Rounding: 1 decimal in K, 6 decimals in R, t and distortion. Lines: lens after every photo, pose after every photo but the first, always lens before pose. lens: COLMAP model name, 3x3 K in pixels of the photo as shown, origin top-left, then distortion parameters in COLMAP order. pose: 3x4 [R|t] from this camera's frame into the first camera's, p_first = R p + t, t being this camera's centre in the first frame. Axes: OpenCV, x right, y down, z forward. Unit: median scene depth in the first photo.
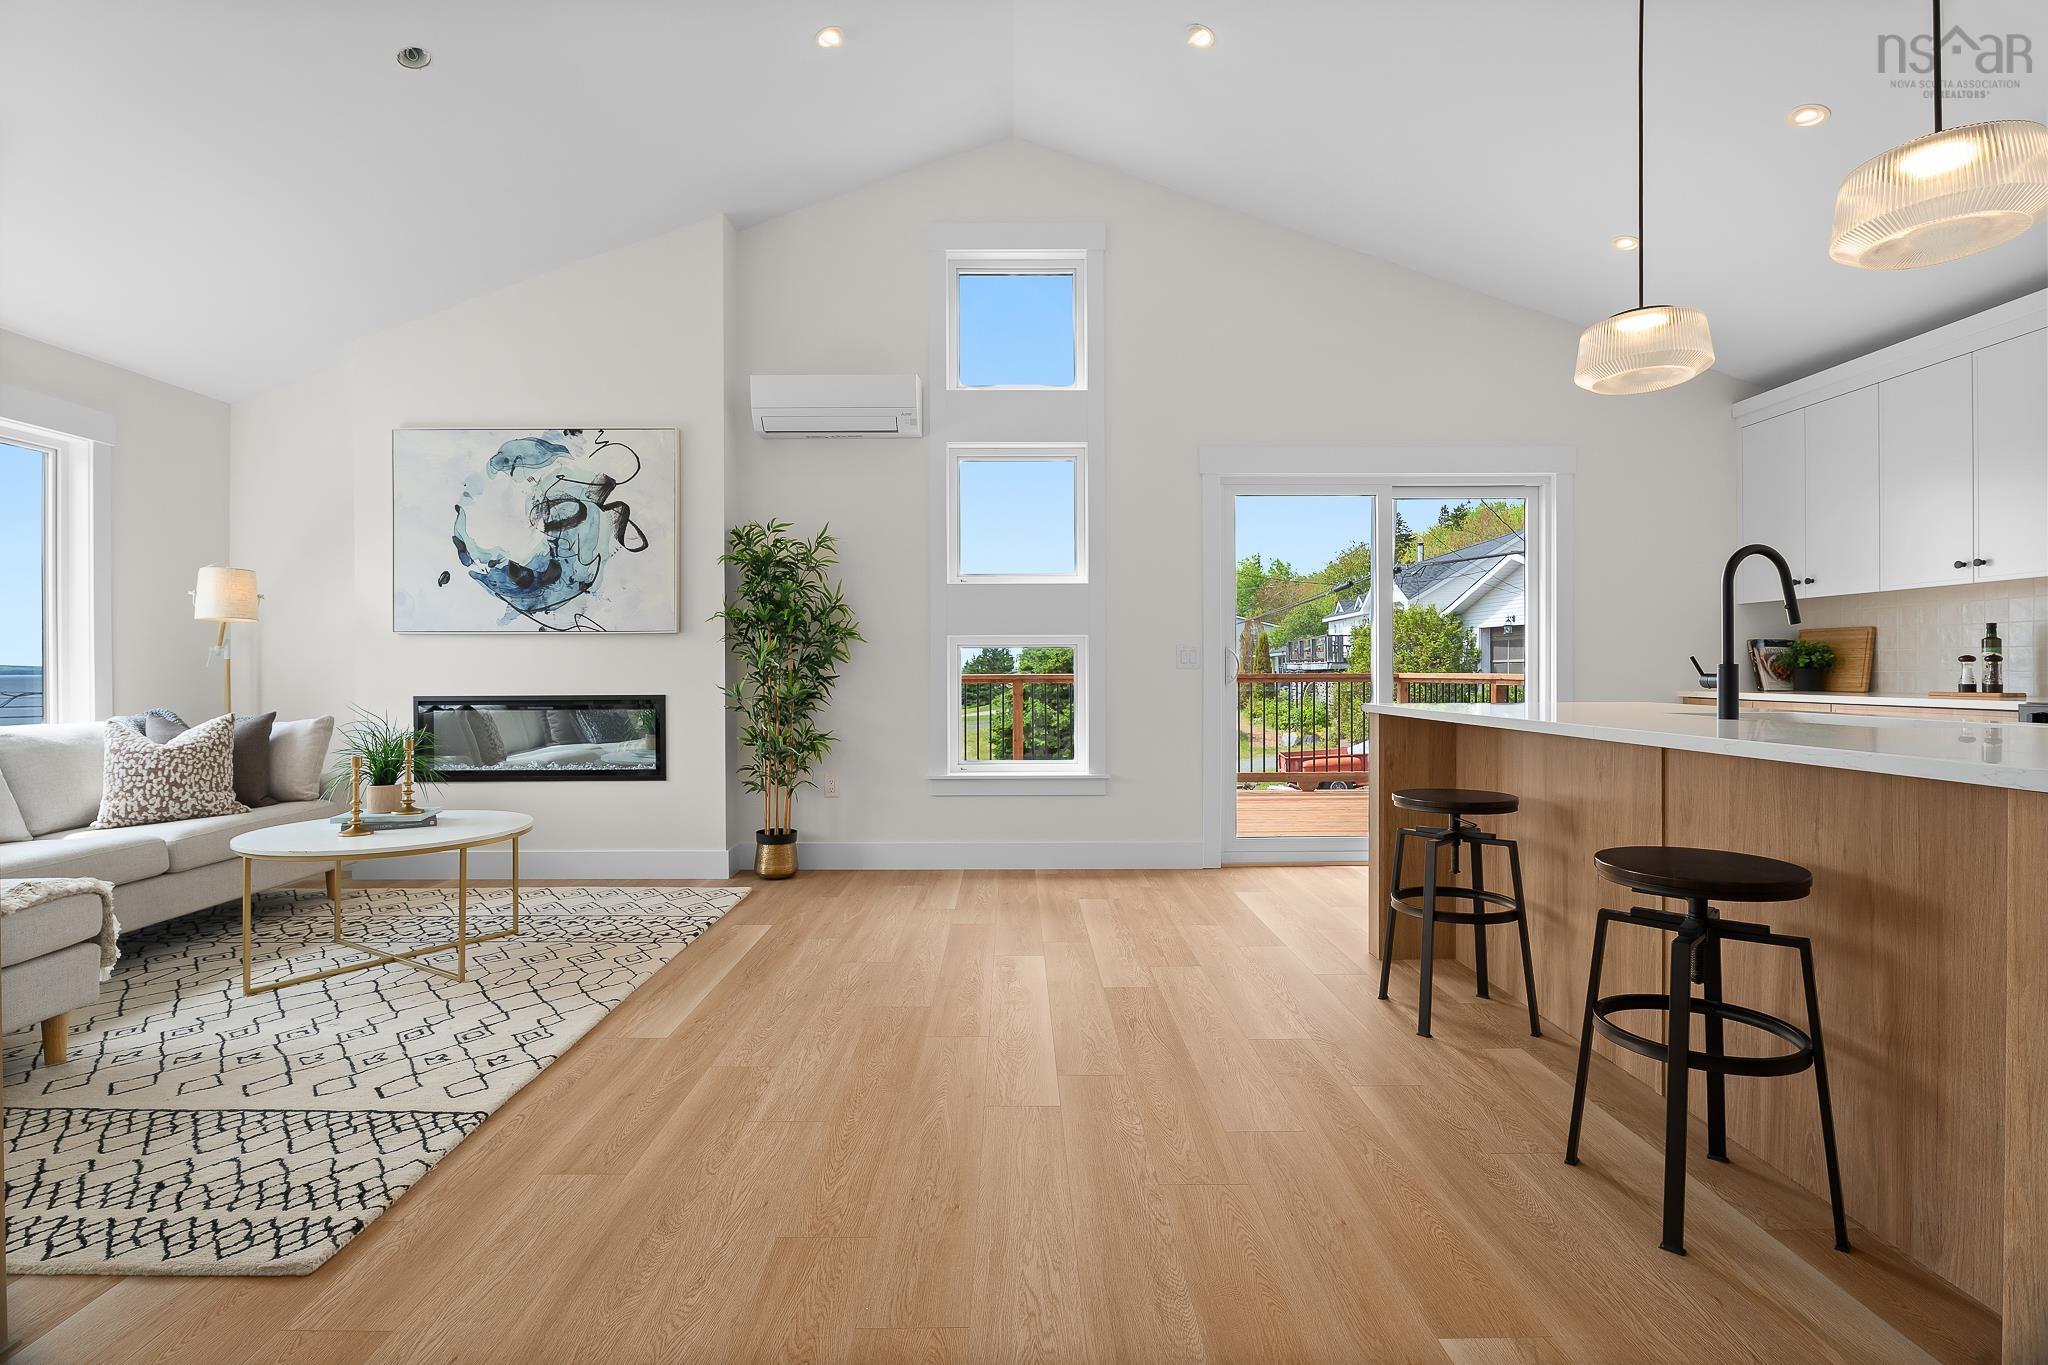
lens RADIAL K [[990.4, 0, 1034.2], [0, 990.4, 665.9], [0, 0, 1]] dist [-0.015918, 0.002598]
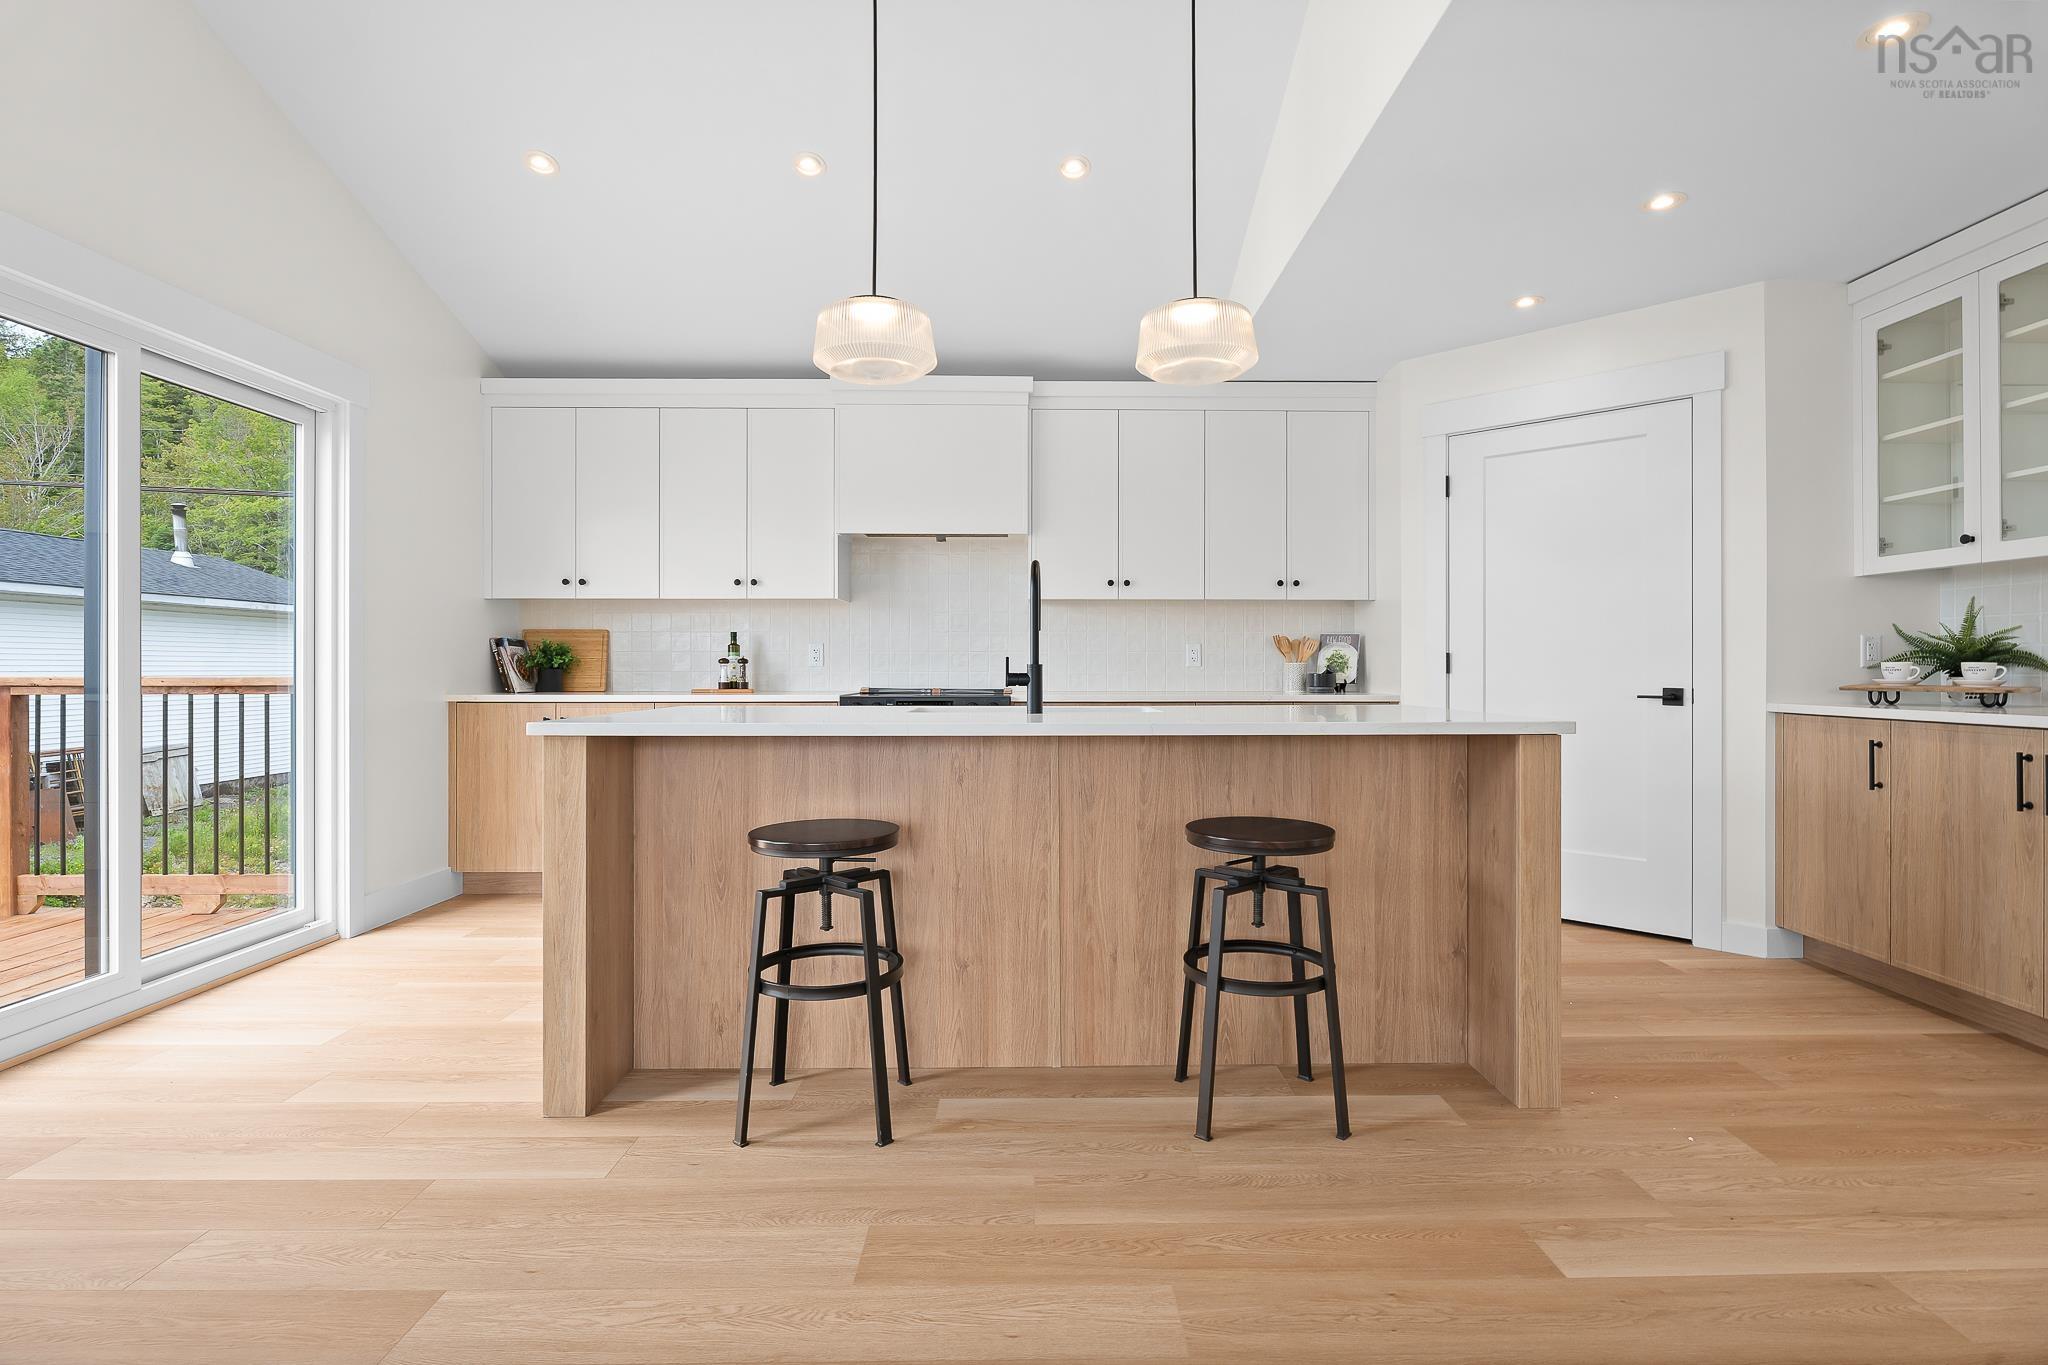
lens RADIAL K [[990.4, 0, 1058.9], [0, 990.4, 672.7], [0, 0, 1]] dist [-0.015918, 0.002598]
pose [[-0.006827, -0.001612, 0.999975, -0.224722], [-0.003004, 0.999994, 0.001591, 0.003214], [-0.999972, -0.002993, -0.006832, 0.520747]]
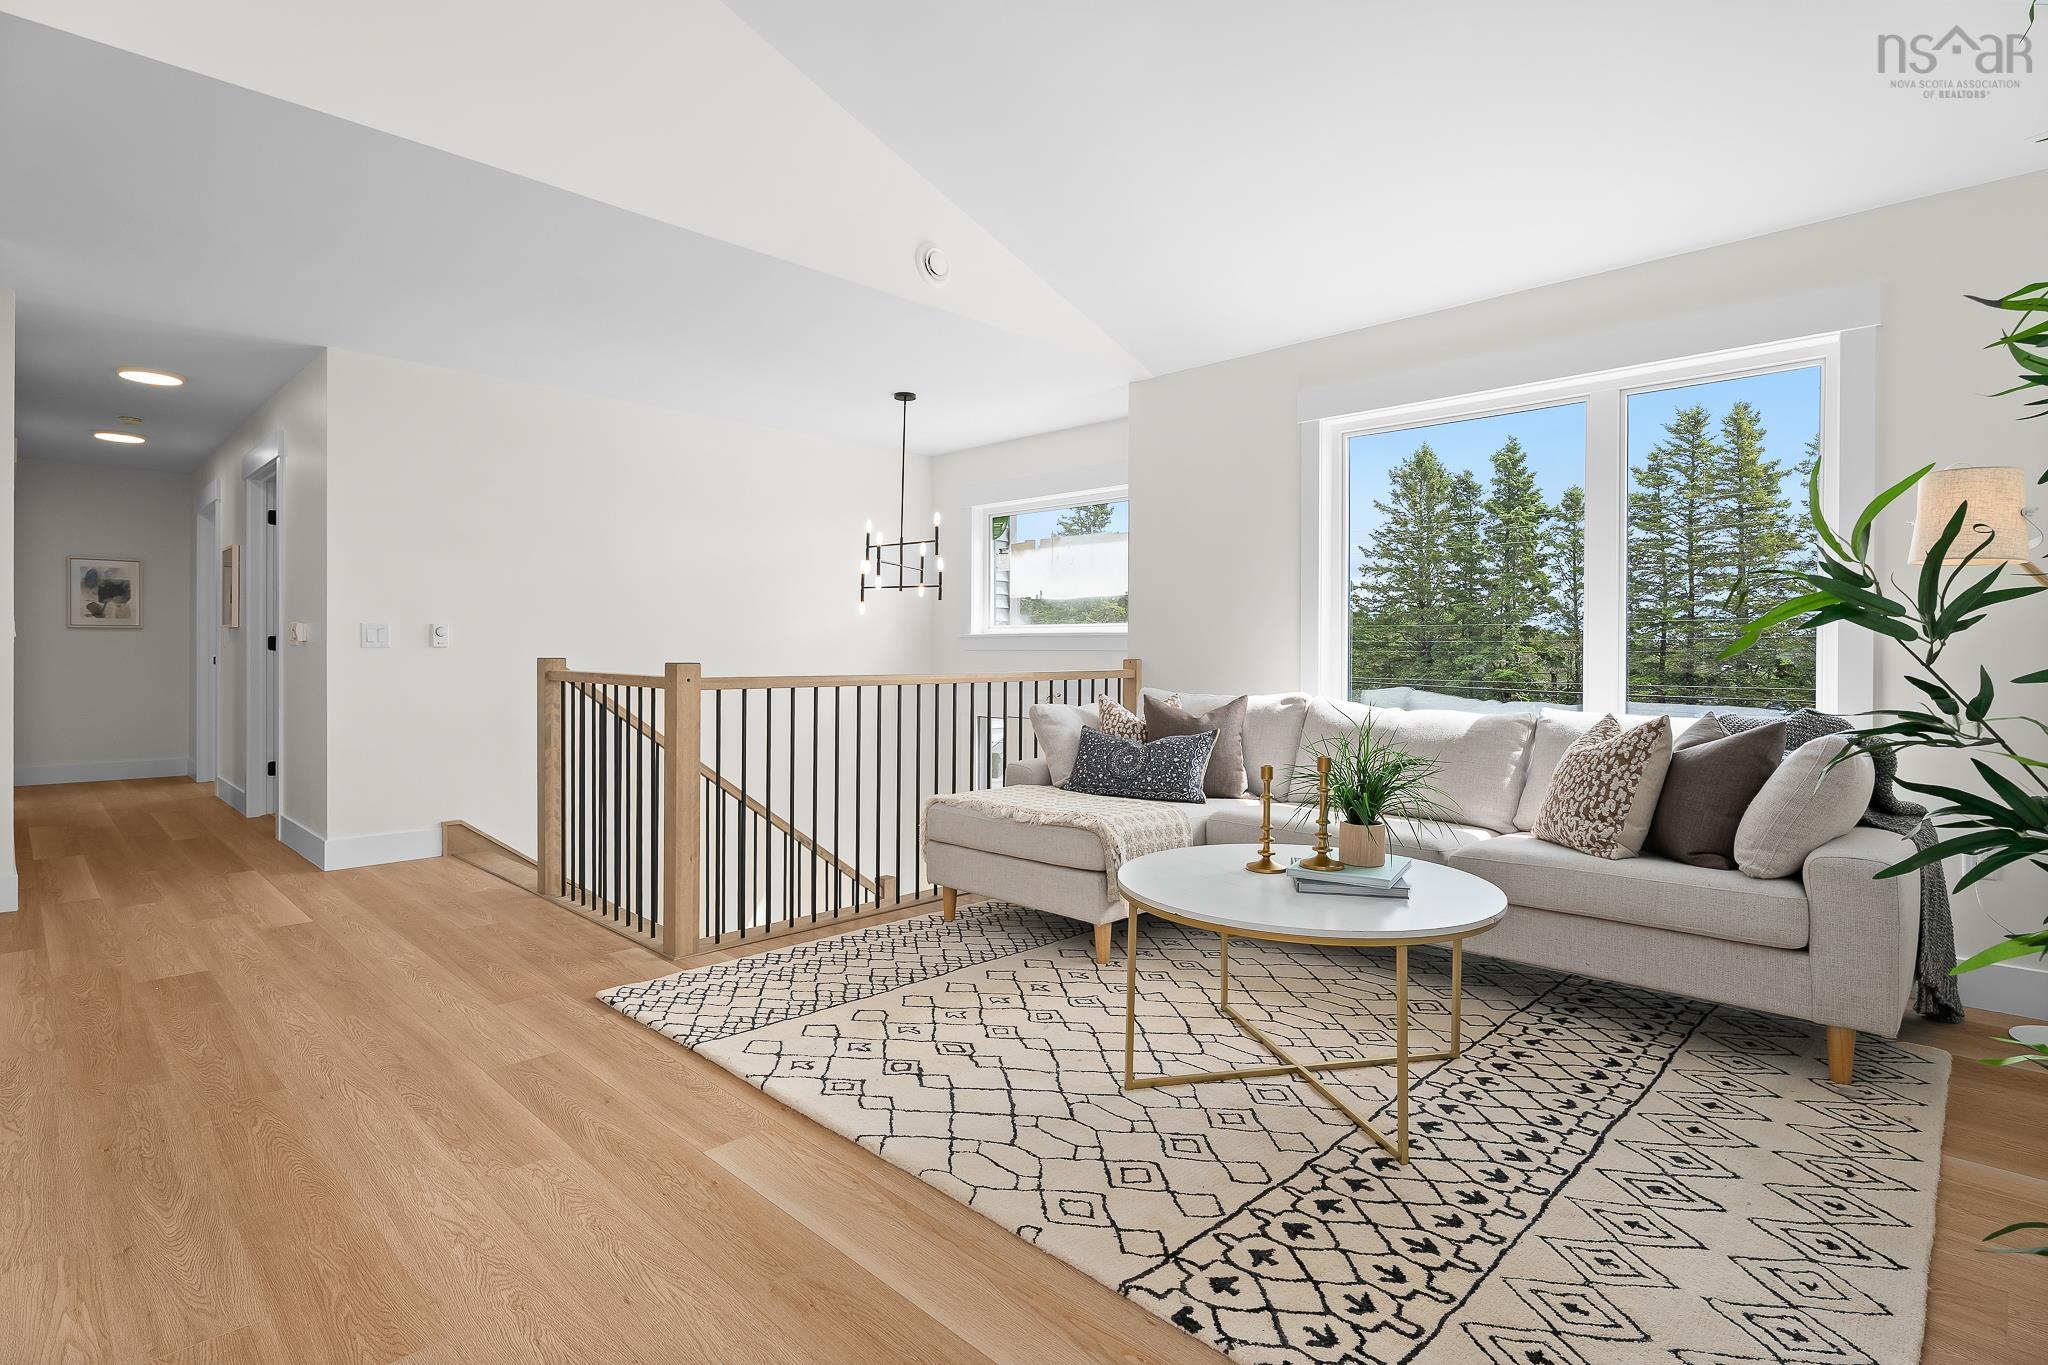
lens RADIAL K [[990.4, 0, 1039.6], [0, 990.4, 677.8], [0, 0, 1]] dist [-0.015918, 0.002598]
pose [[-0.699779, 0.017538, -0.714145, -0.016538], [-0.004917, 0.999557, 0.029365, -0.001453], [0.714343, 0.024060, -0.699382, 1.014843]]
